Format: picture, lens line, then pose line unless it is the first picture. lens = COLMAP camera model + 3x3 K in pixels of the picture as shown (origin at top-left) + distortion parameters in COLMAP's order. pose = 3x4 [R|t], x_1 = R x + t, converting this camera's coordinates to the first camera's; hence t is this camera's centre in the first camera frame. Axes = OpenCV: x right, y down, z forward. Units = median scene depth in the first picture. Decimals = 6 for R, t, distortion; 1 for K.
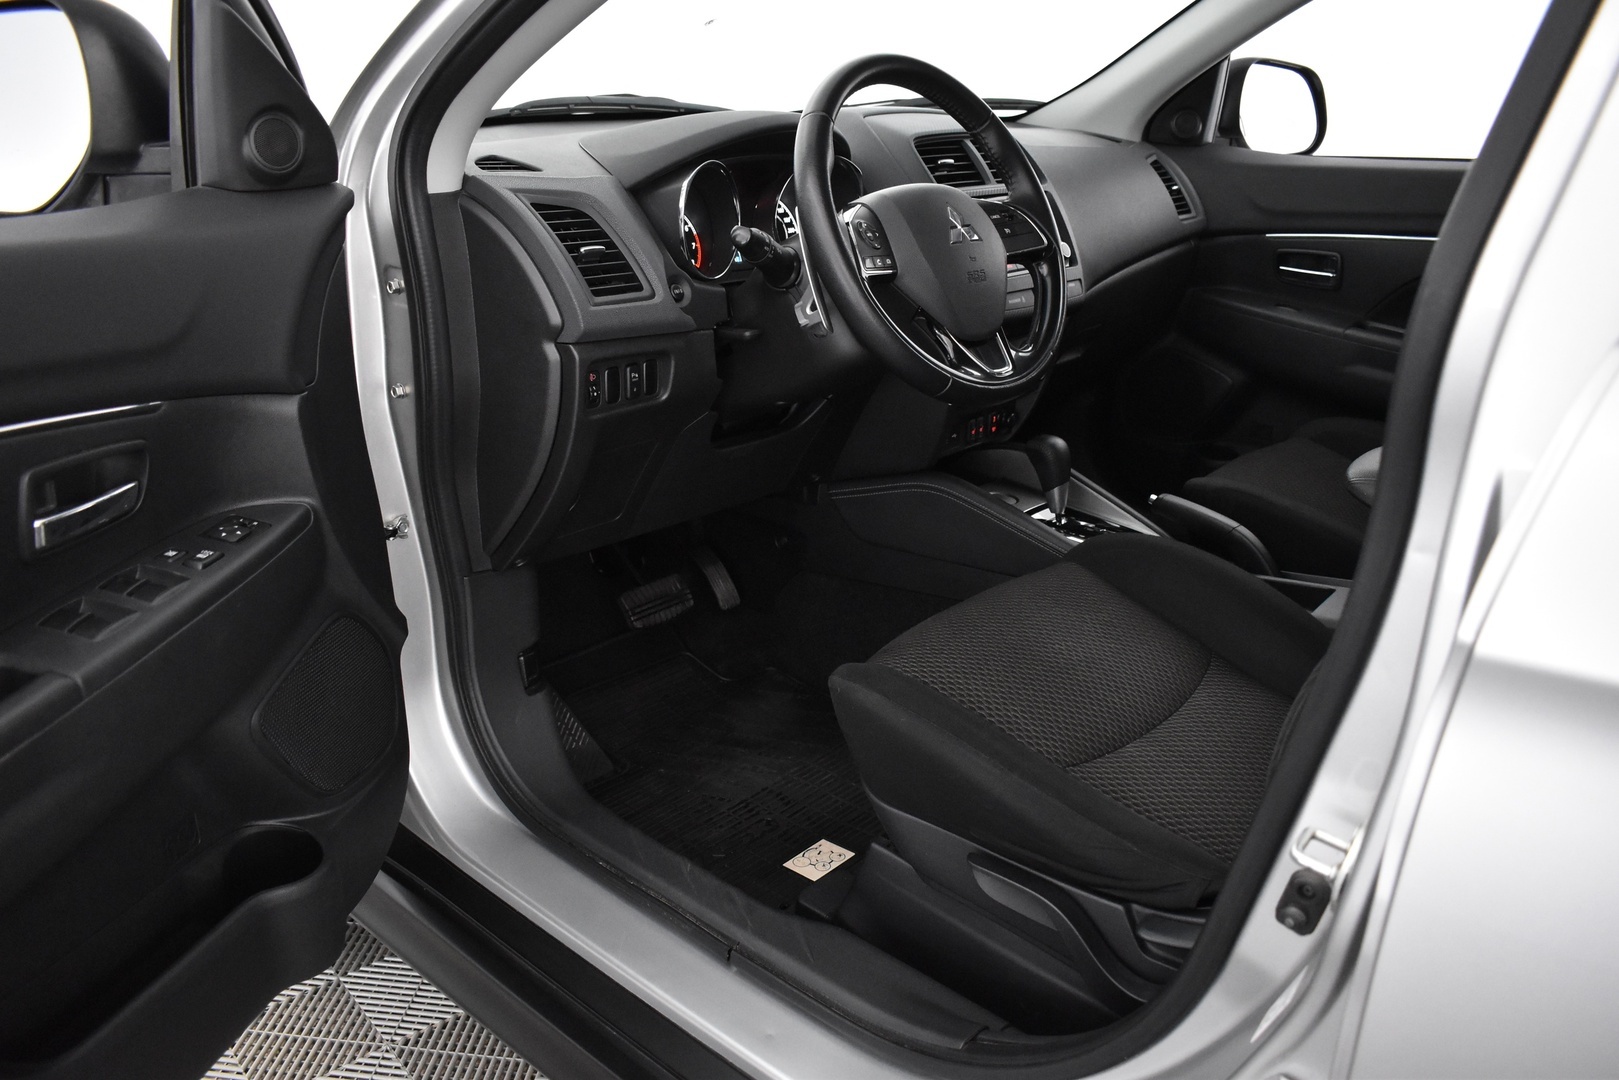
lens RADIAL K [[1259.0, 0, 805.8], [0, 1259.0, 571.4], [0, 0, 1]] dist [-0.177962, 0.142833]
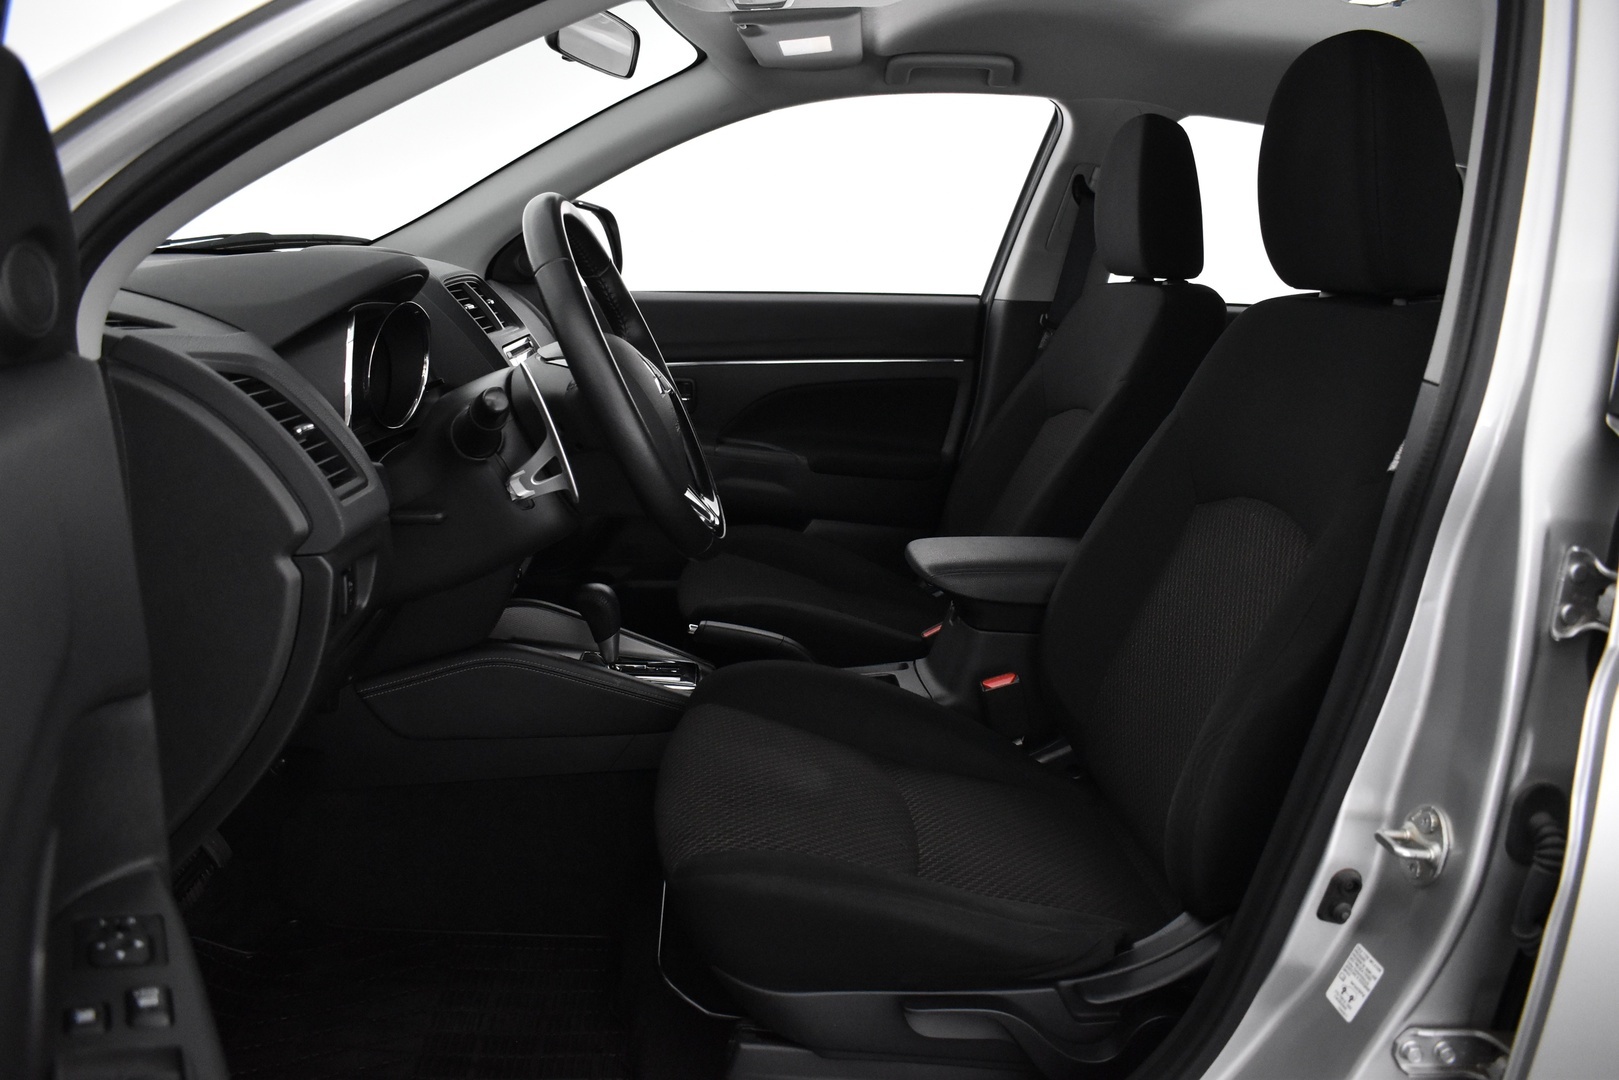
lens RADIAL K [[1259.0, 0, 805.8], [0, 1259.0, 571.4], [0, 0, 1]] dist [-0.177962, 0.142833]
pose [[0.702369, -0.149607, 0.695913, -0.494599], [0.217987, 0.975898, -0.010212, -0.099882], [-0.677613, 0.158873, 0.718053, 0.266179]]
